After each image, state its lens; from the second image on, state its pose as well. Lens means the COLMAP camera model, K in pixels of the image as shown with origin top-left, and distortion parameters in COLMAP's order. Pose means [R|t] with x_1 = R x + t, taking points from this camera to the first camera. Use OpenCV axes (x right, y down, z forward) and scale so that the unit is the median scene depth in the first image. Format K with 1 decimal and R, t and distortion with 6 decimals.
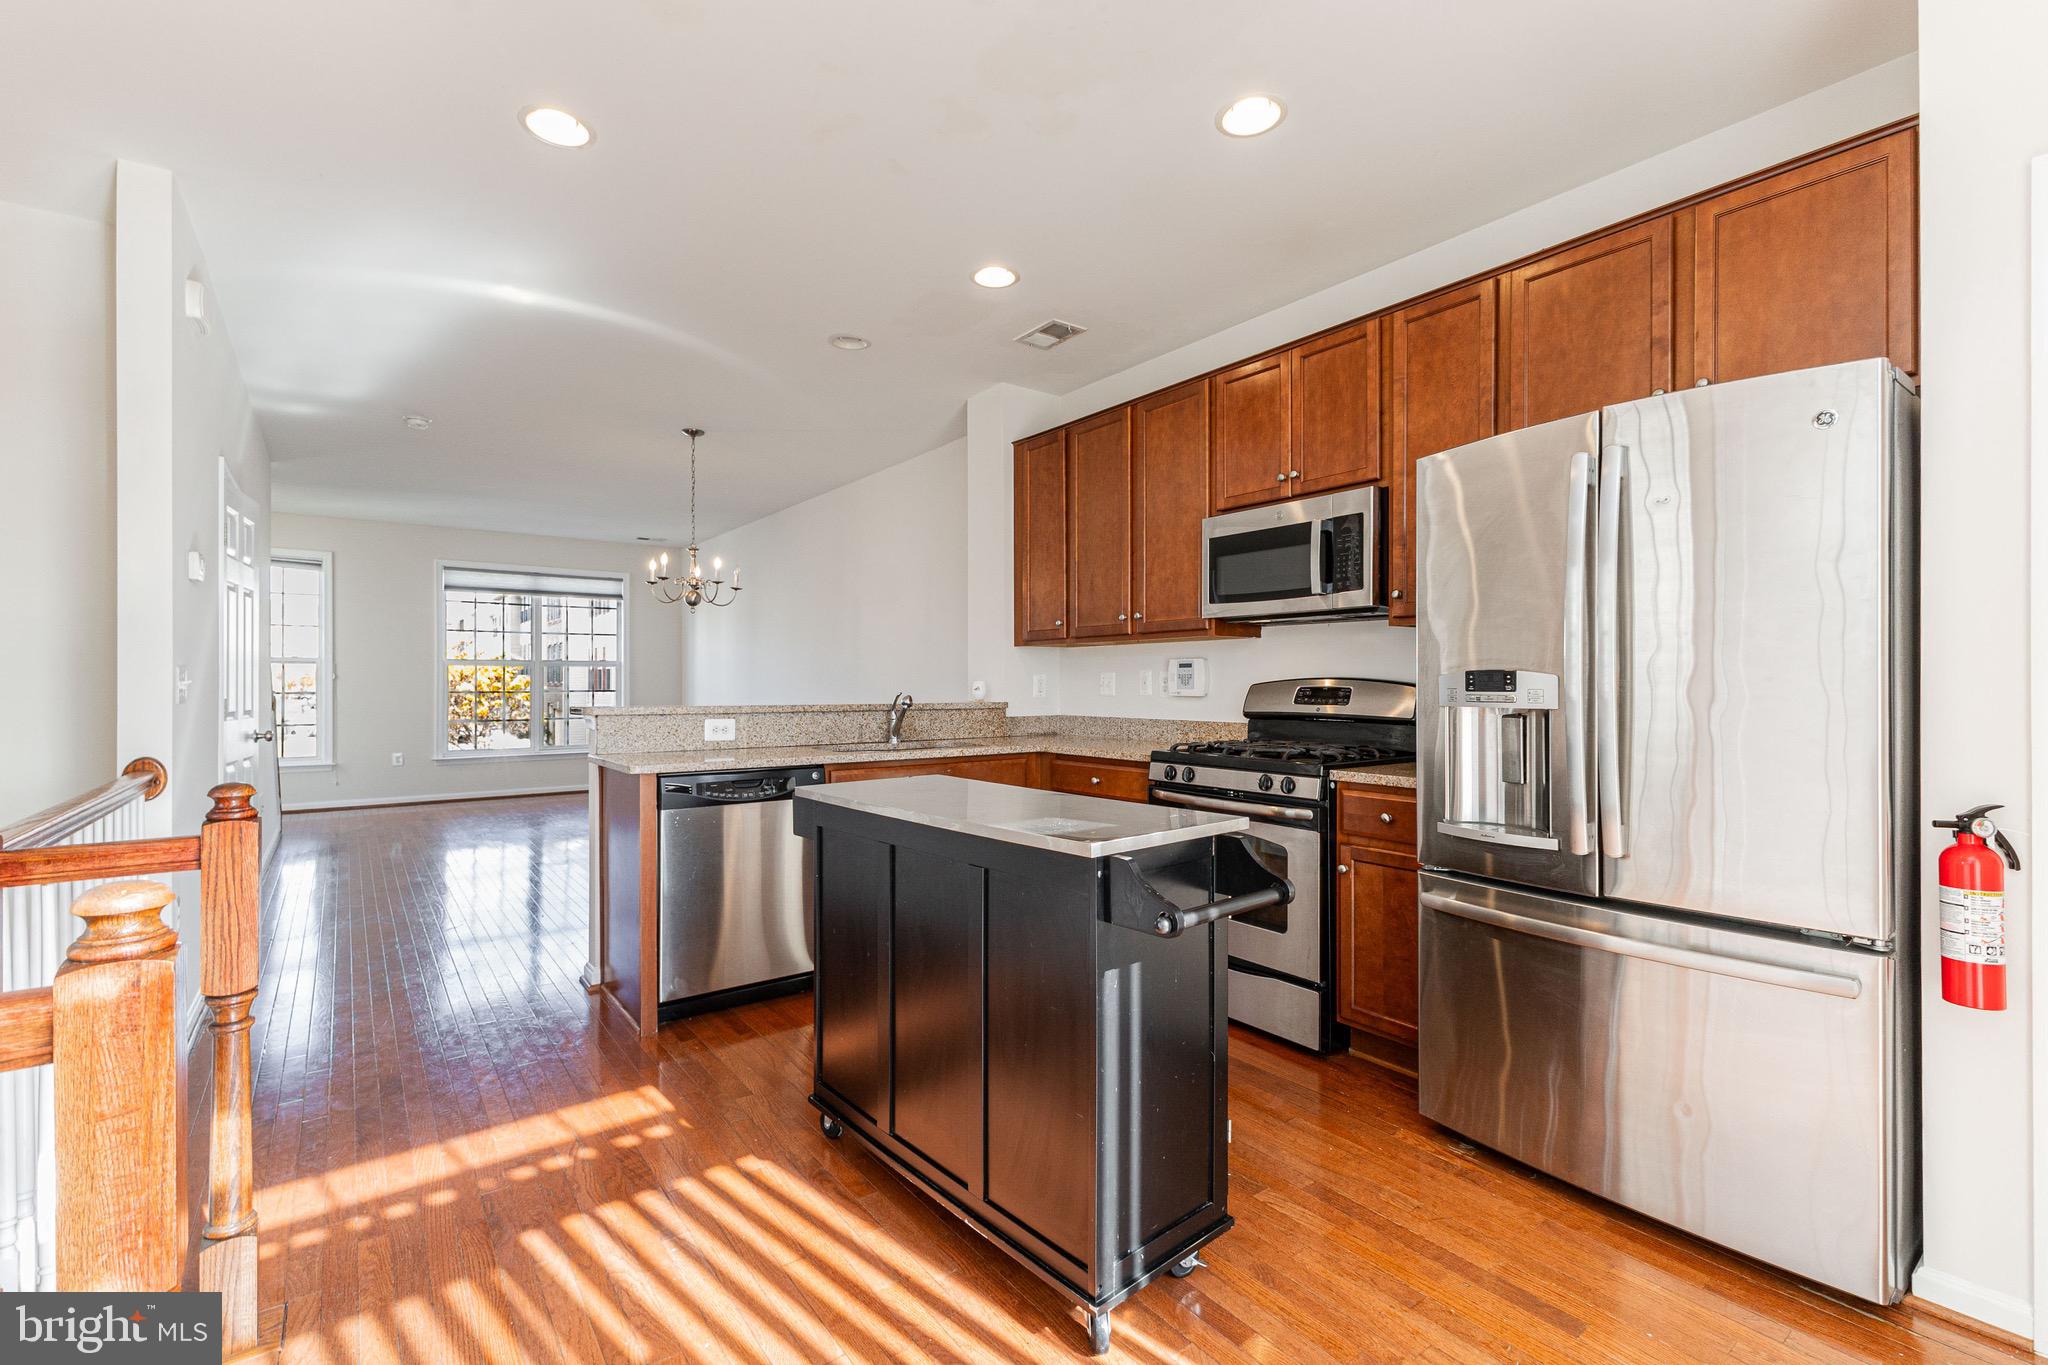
lens RADIAL K [[872.1, 0, 1026.2], [0, 872.1, 688.6], [0, 0, 1]] dist [0.009791, -0.000560]
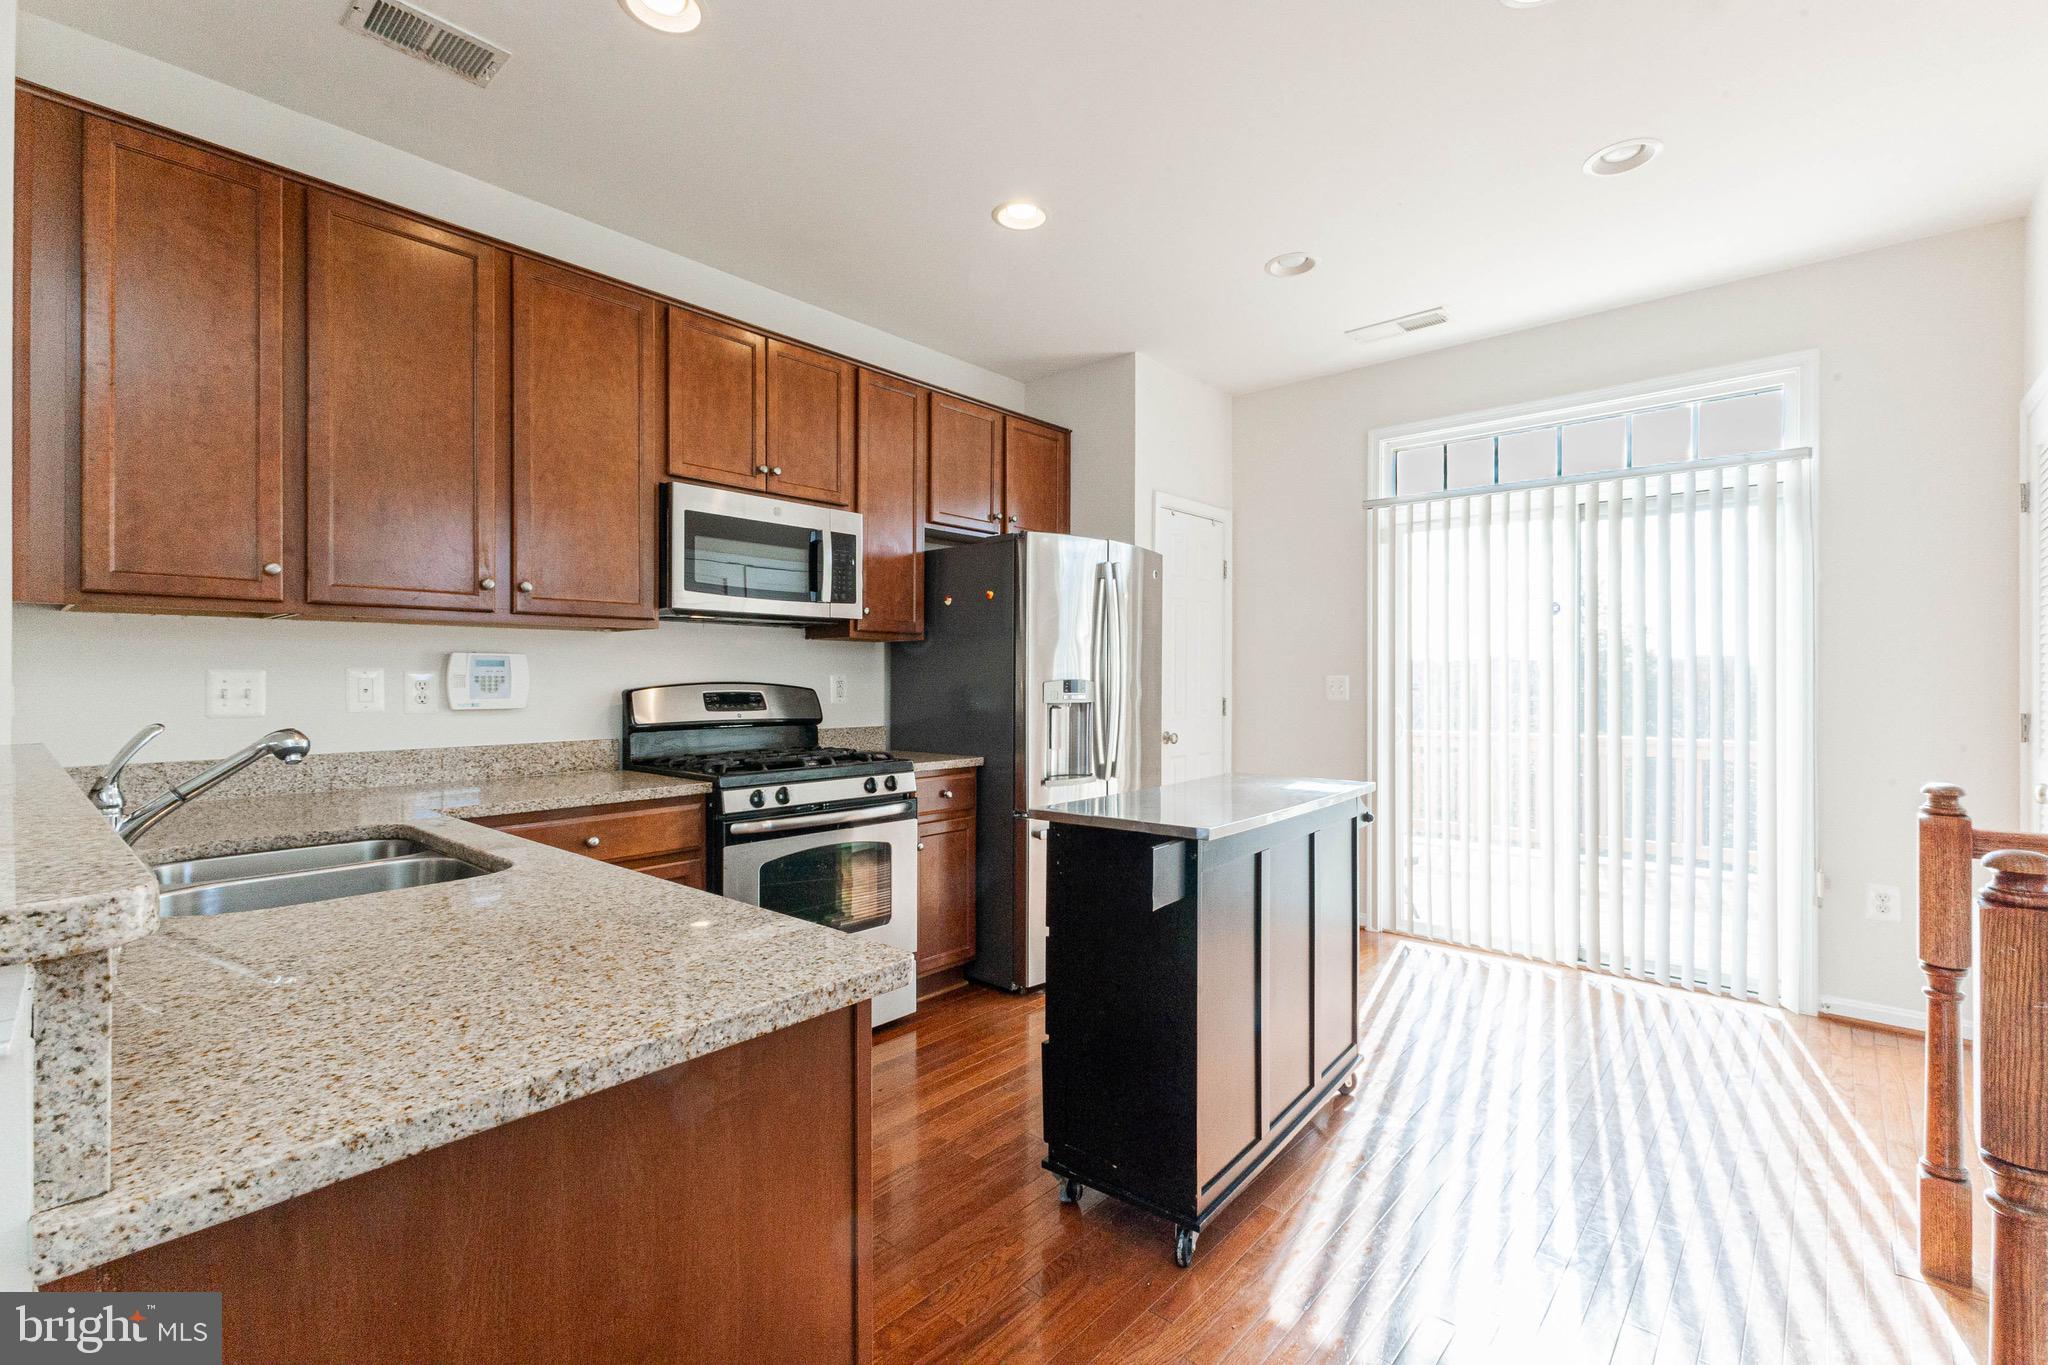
lens RADIAL K [[872.1, 0, 1022.9], [0, 872.1, 681.4], [0, 0, 1]] dist [0.009791, -0.000560]
pose [[-0.153171, 0.001433, 0.988199, -0.626884], [0.009412, 0.999956, 0.000009, -0.010270], [-0.988155, 0.009302, -0.153178, 0.804786]]
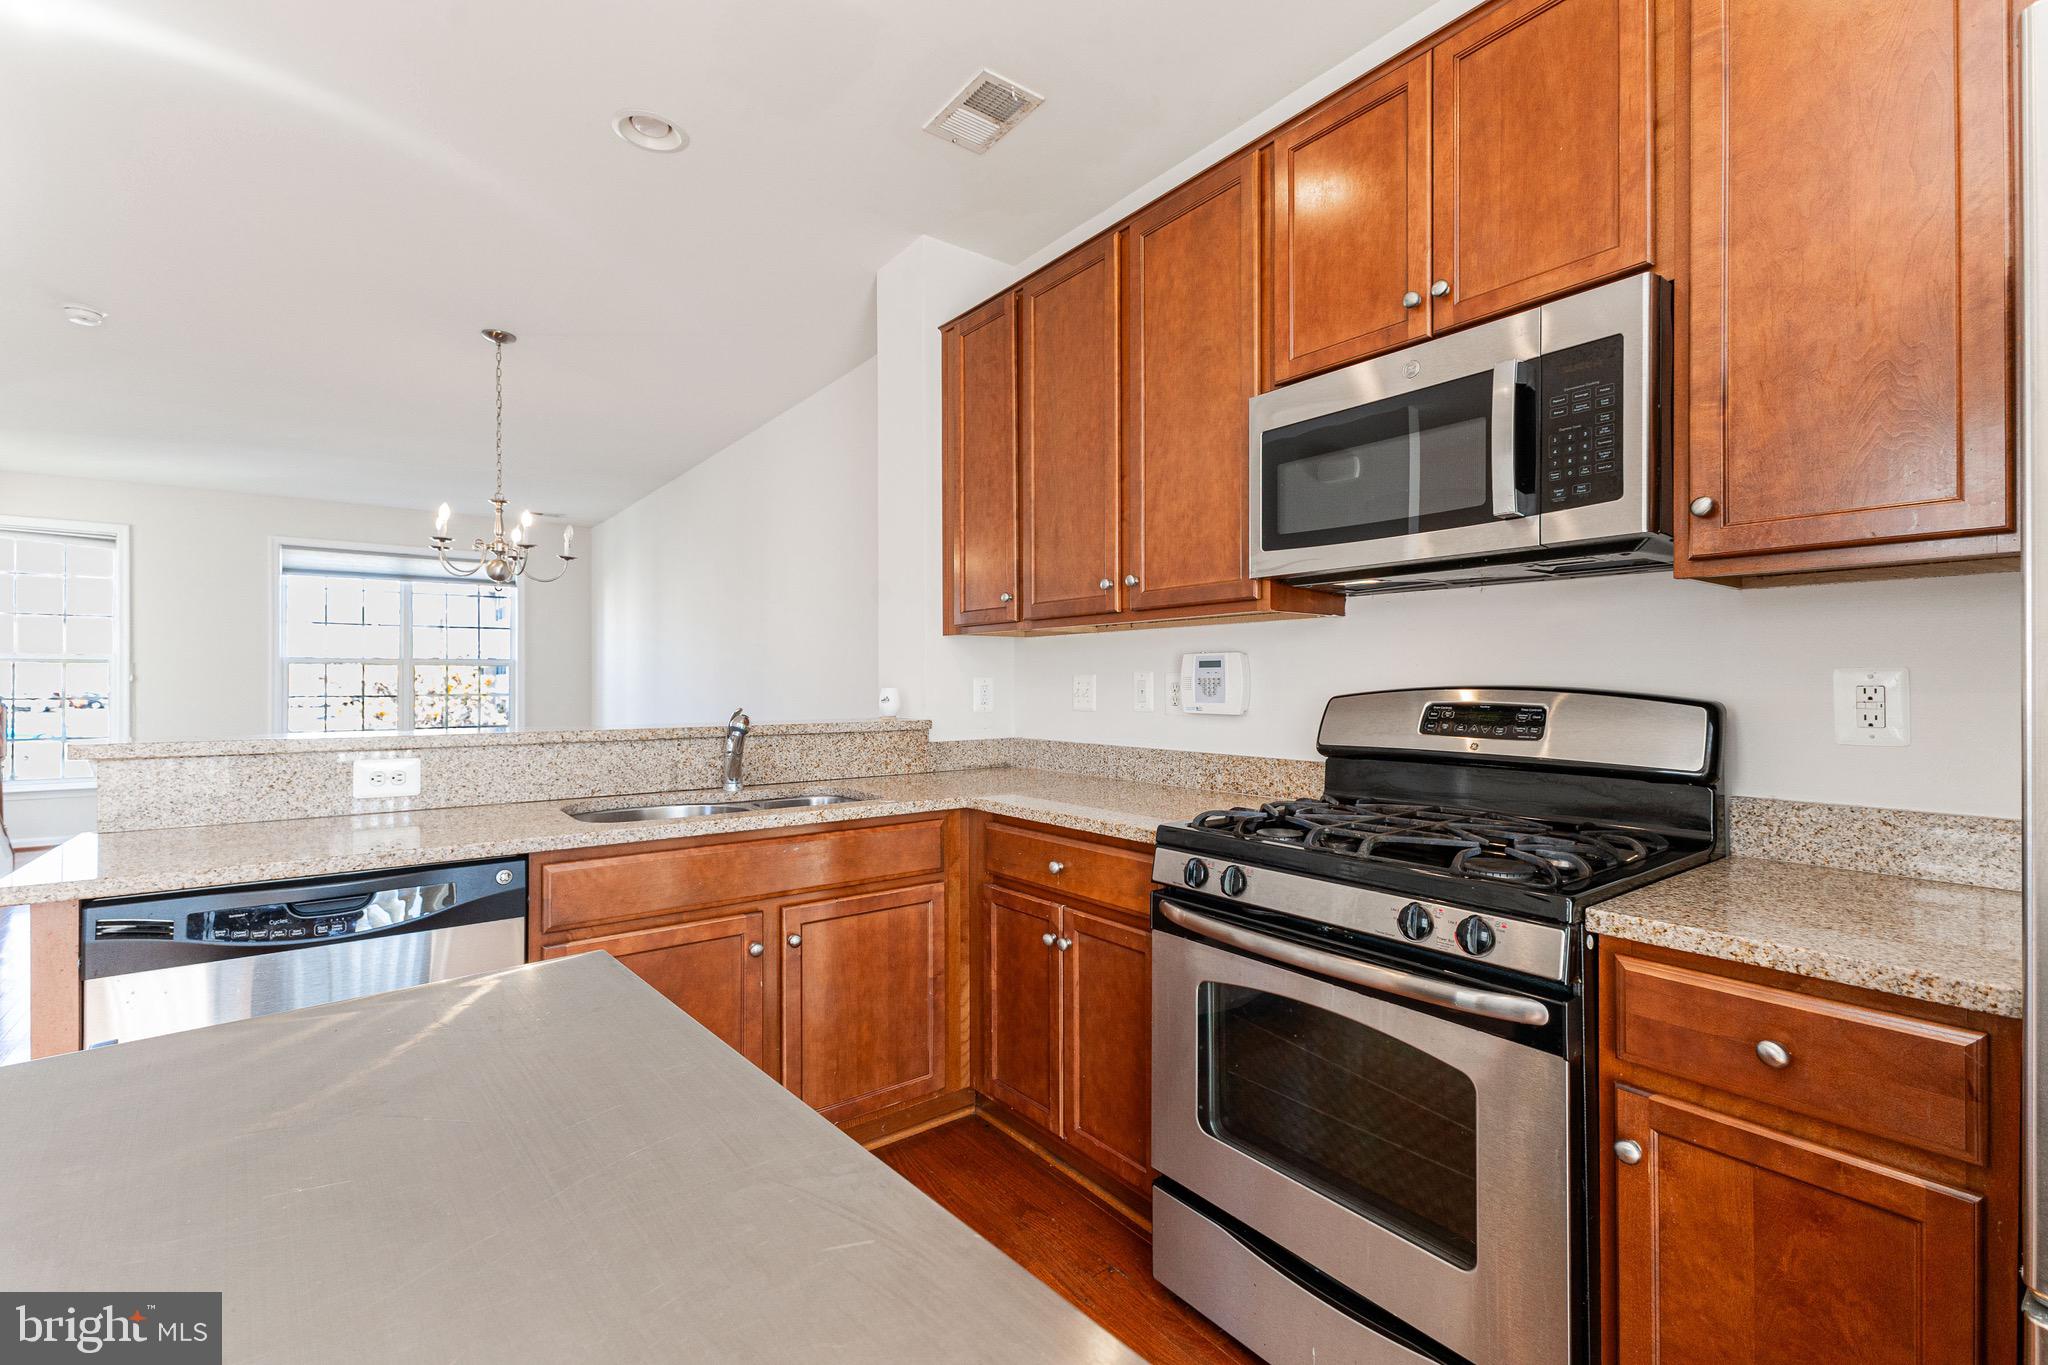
lens RADIAL K [[872.1, 0, 973.8], [0, 872.1, 673.4], [0, 0, 1]] dist [0.009791, -0.000560]
pose [[0.998740, 0.000403, -0.050184, 0.055064], [-0.001235, 0.999862, -0.016554, -0.011168], [0.050171, 0.016595, 0.998603, 0.435594]]
